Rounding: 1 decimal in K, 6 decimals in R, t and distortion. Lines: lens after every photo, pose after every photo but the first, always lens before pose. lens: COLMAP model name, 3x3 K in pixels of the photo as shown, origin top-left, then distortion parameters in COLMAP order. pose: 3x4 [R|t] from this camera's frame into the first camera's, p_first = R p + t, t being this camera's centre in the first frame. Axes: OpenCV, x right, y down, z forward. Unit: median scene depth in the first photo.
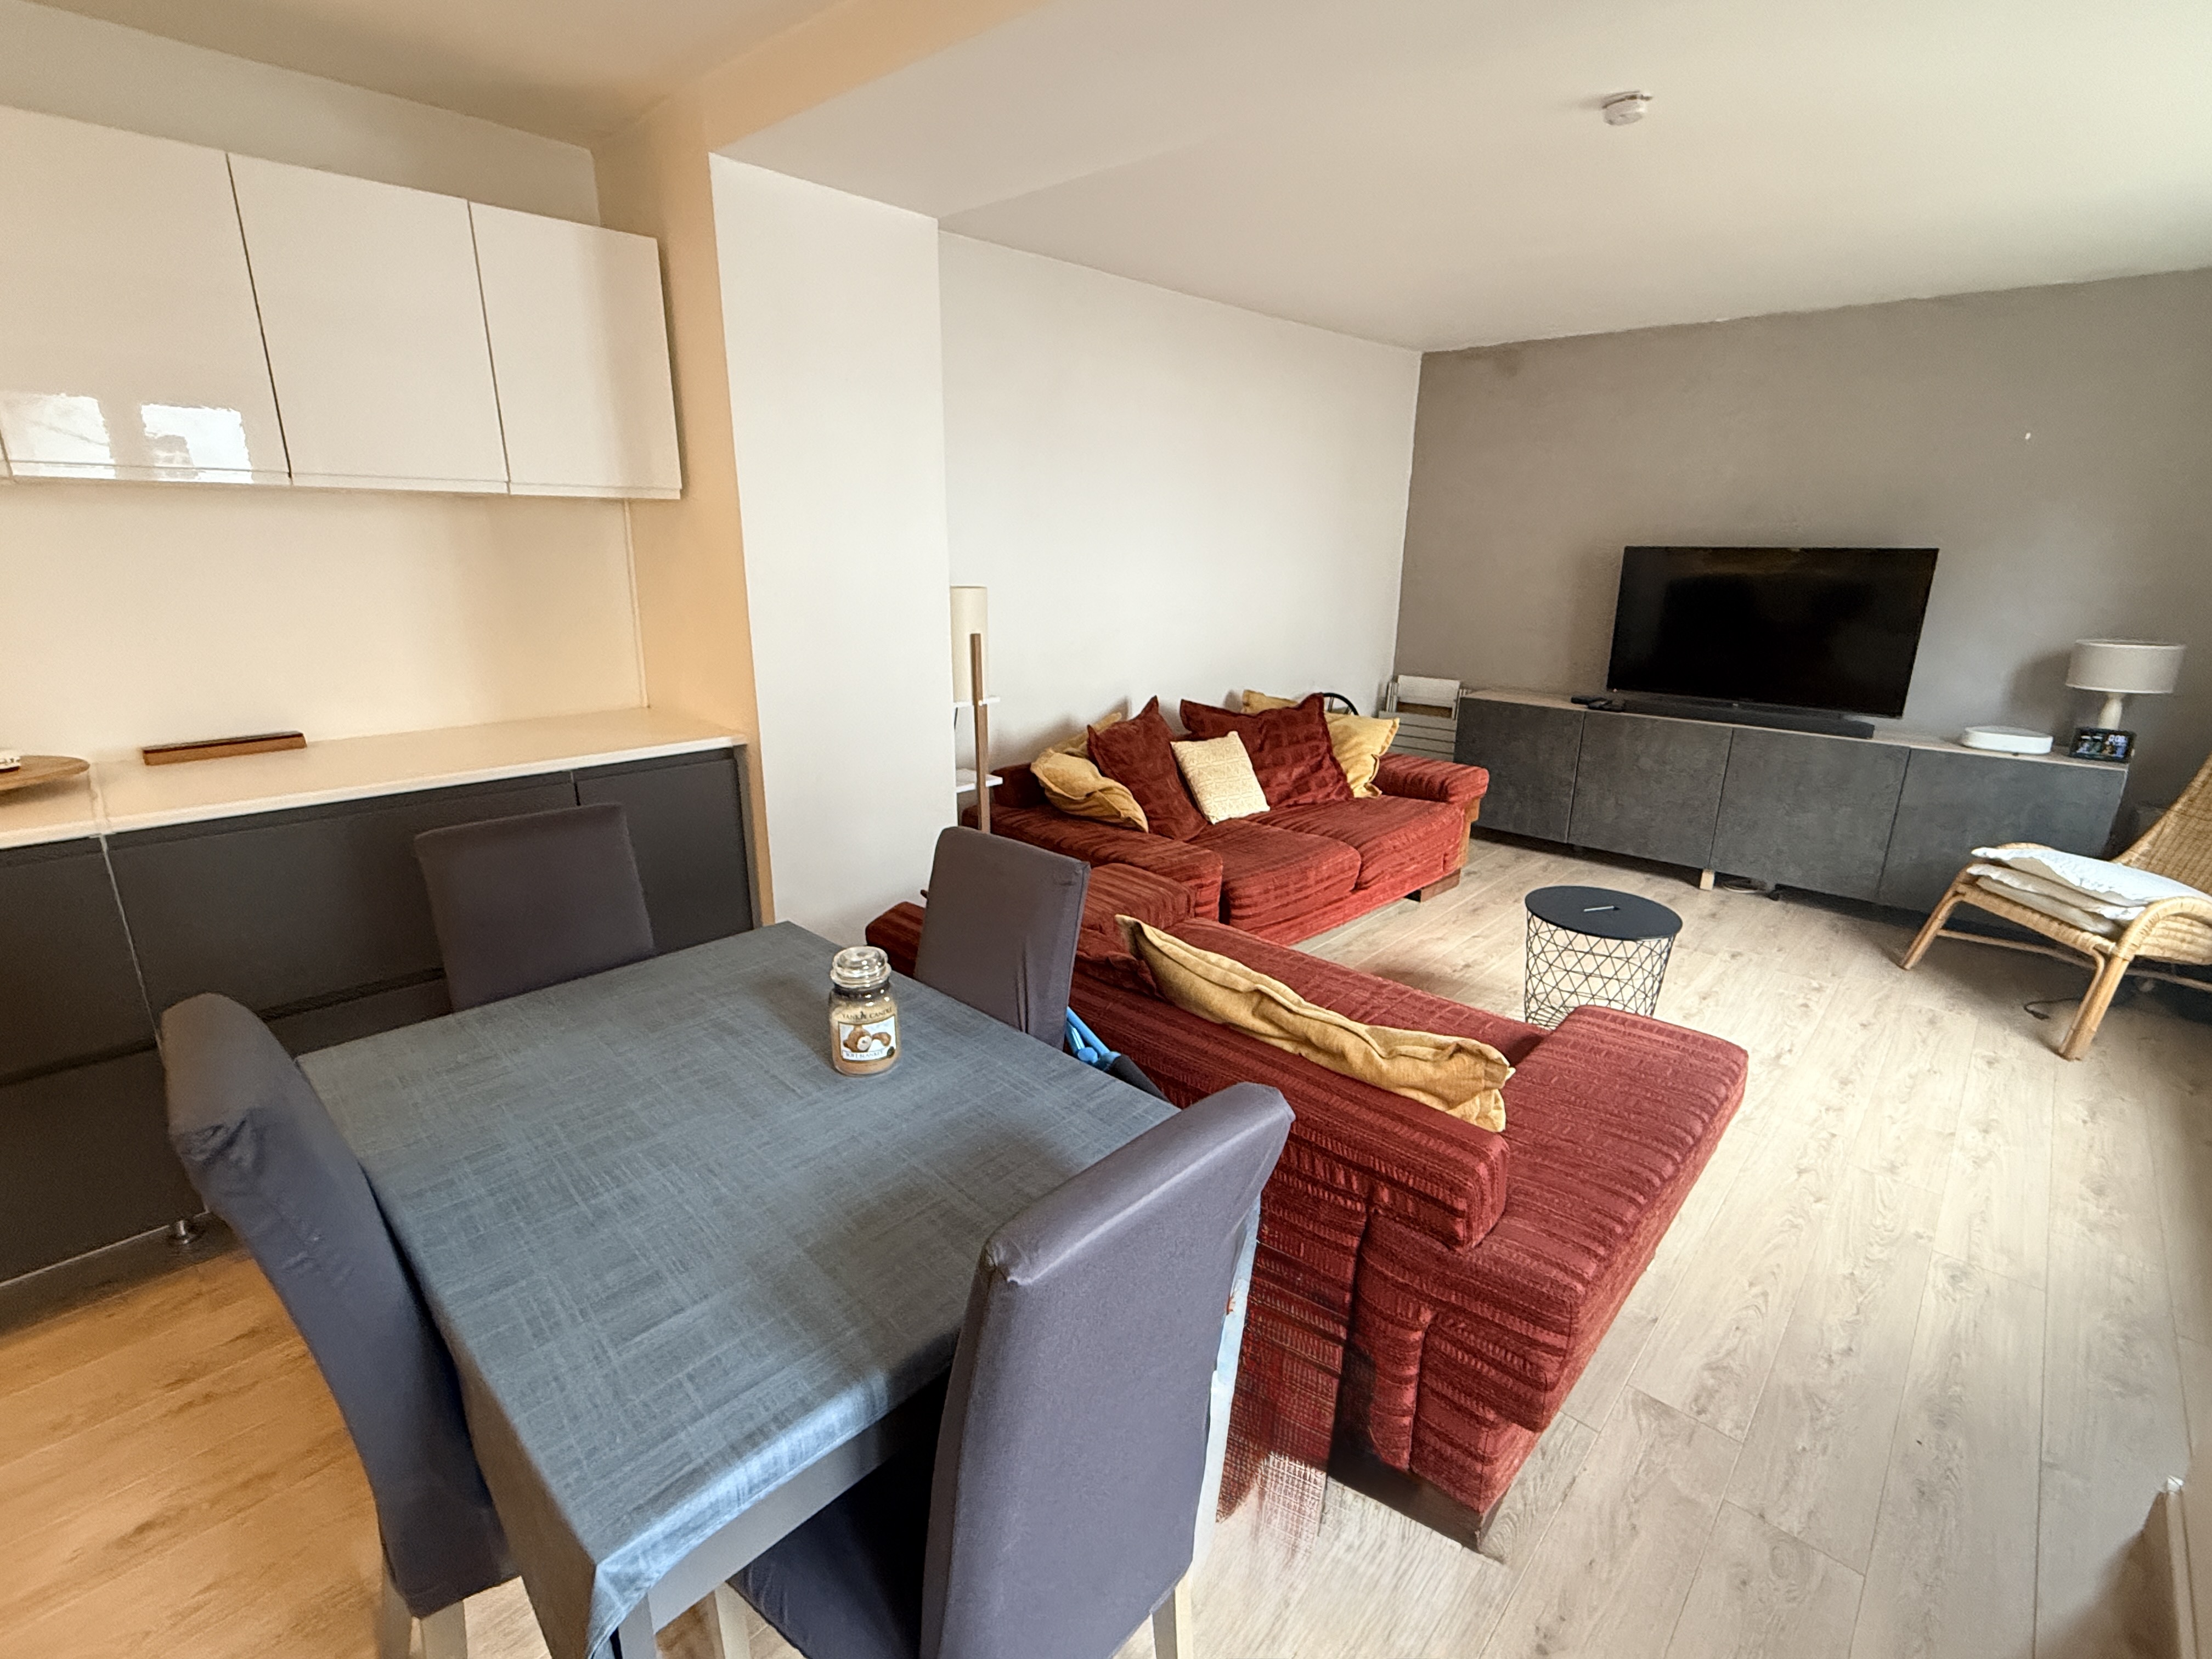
lens RADIAL K [[1014.1, 0, 1106.0], [0, 1014.1, 829.5], [0, 0, 1]] dist [-0.002364, -0.000303]
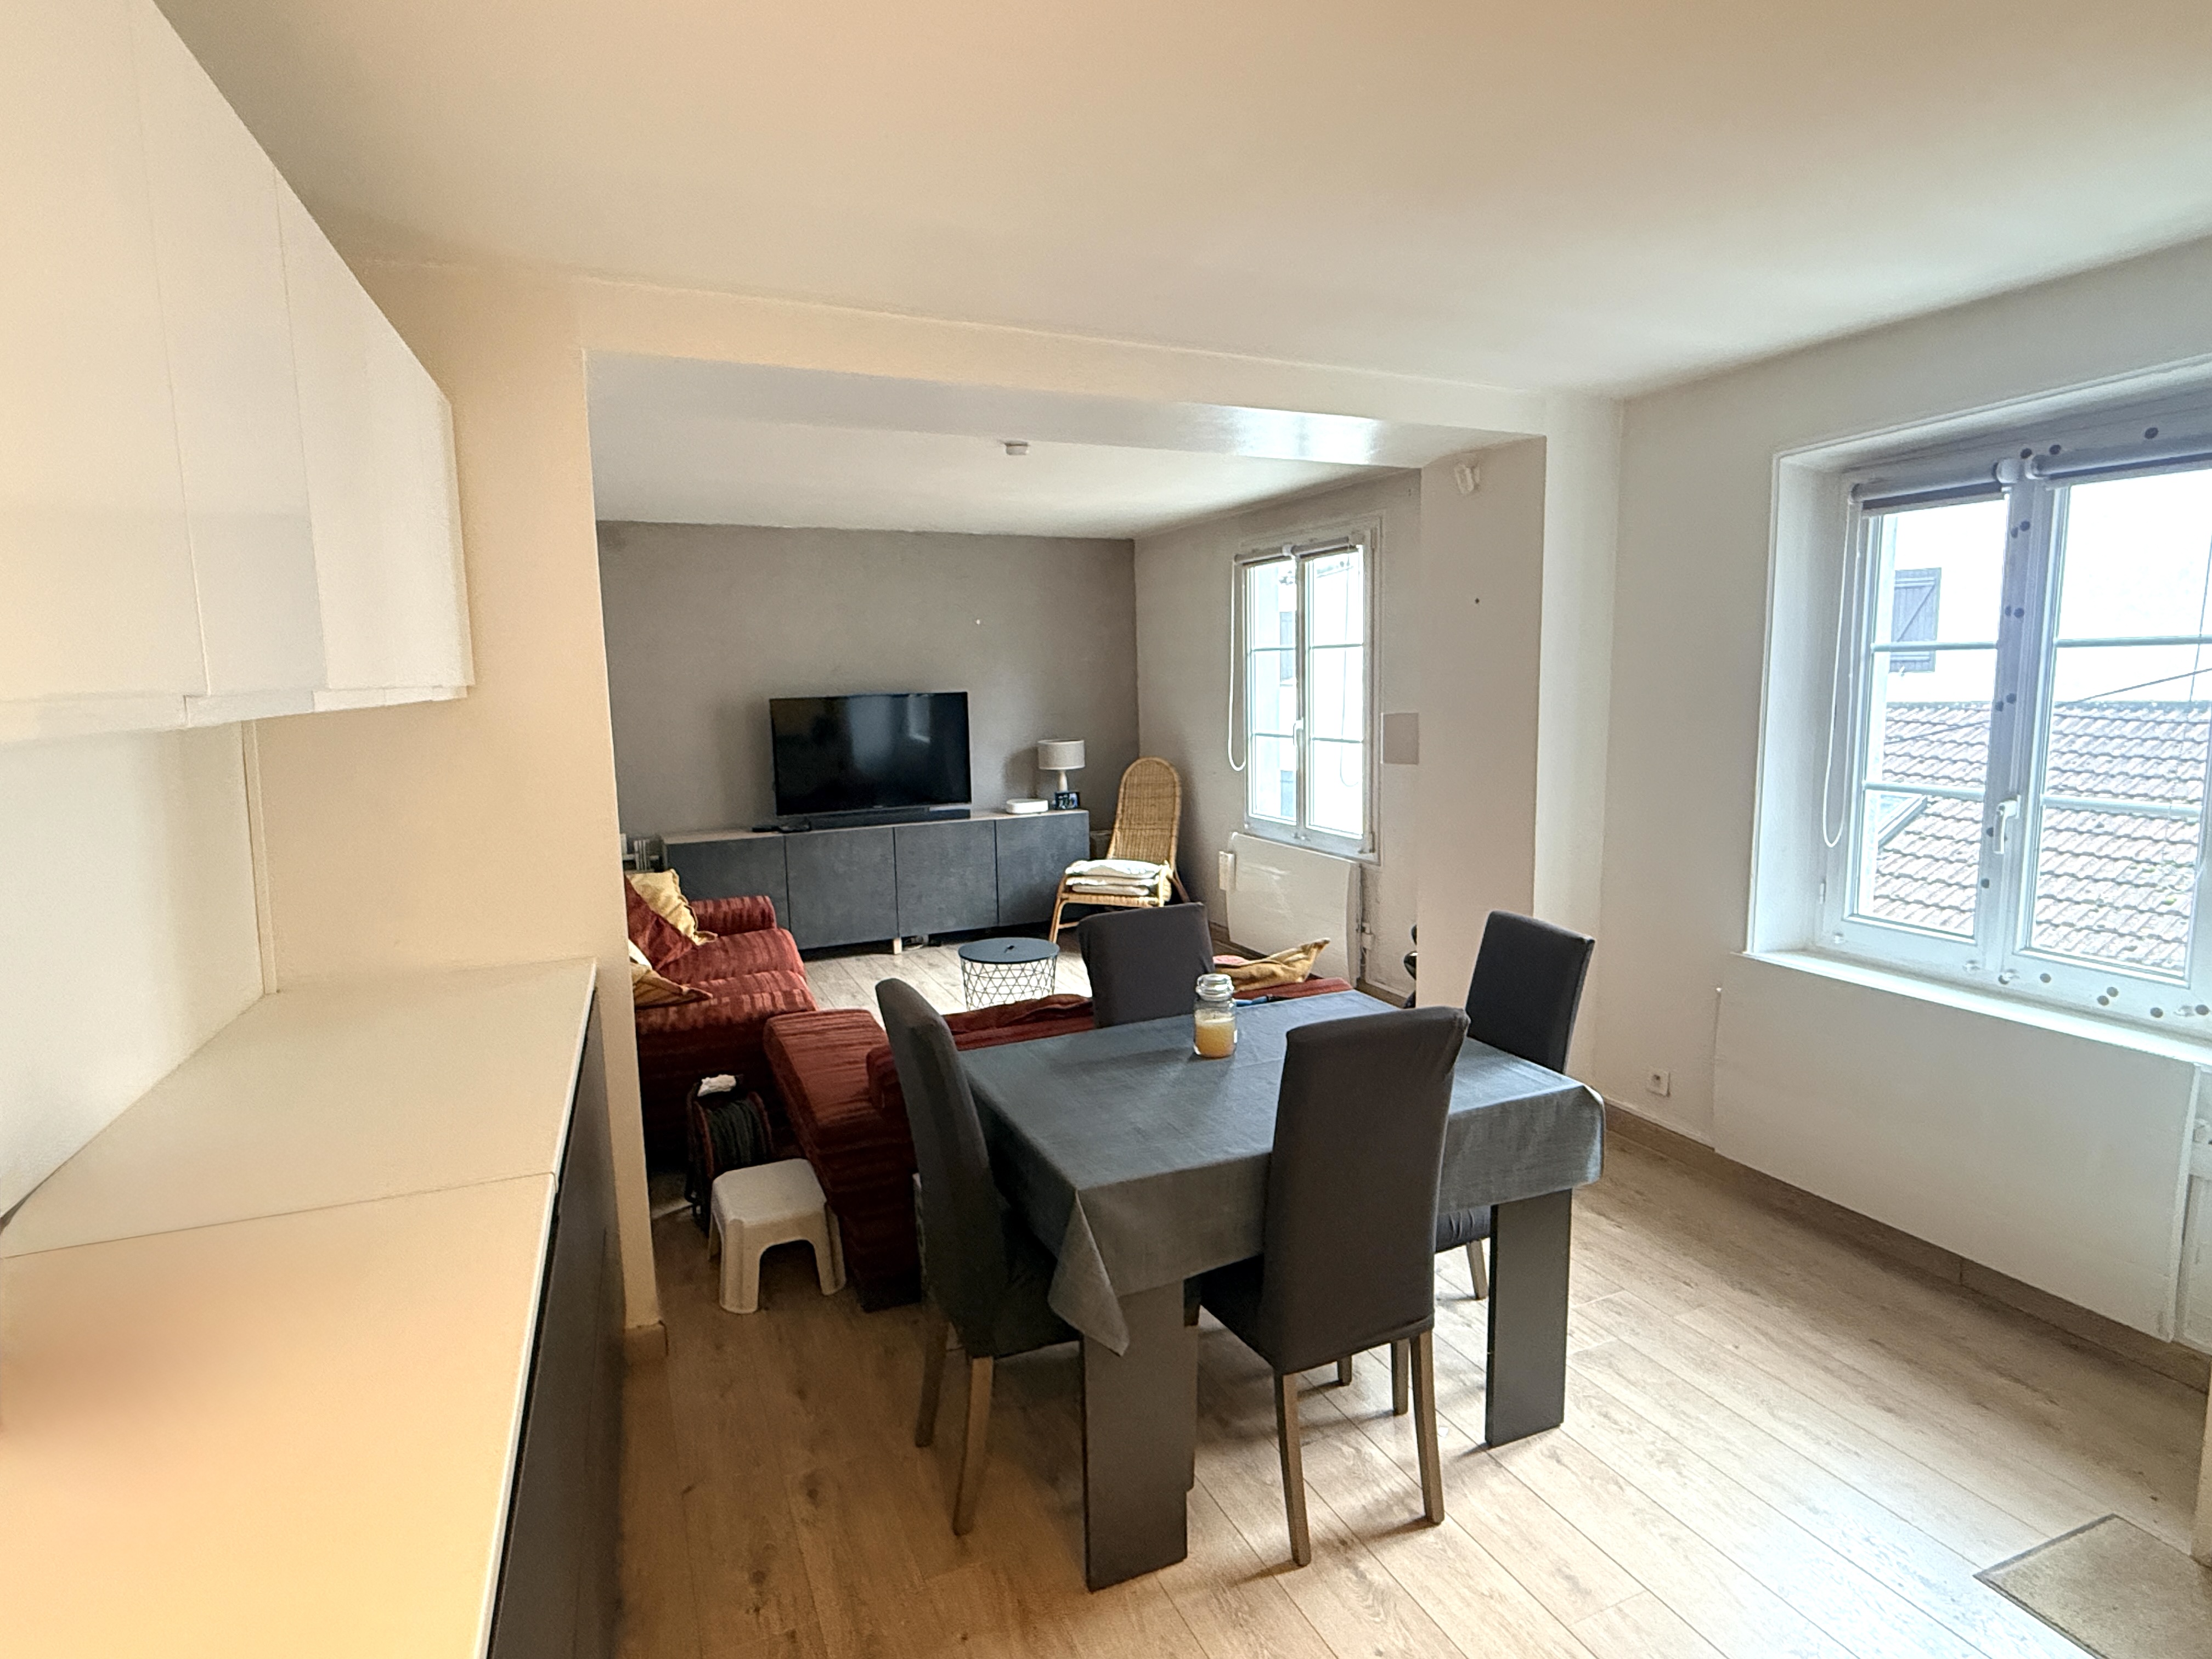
lens RADIAL K [[1186.8, 0, 1106.0], [0, 1186.8, 829.5], [0, 0, 1]] dist [0.000010, 0.000114]
pose [[0.394819, -0.144208, 0.907371, -0.748623], [0.277862, 0.960098, 0.031683, -0.076600], [-0.875735, 0.239614, 0.419135, 0.116339]]
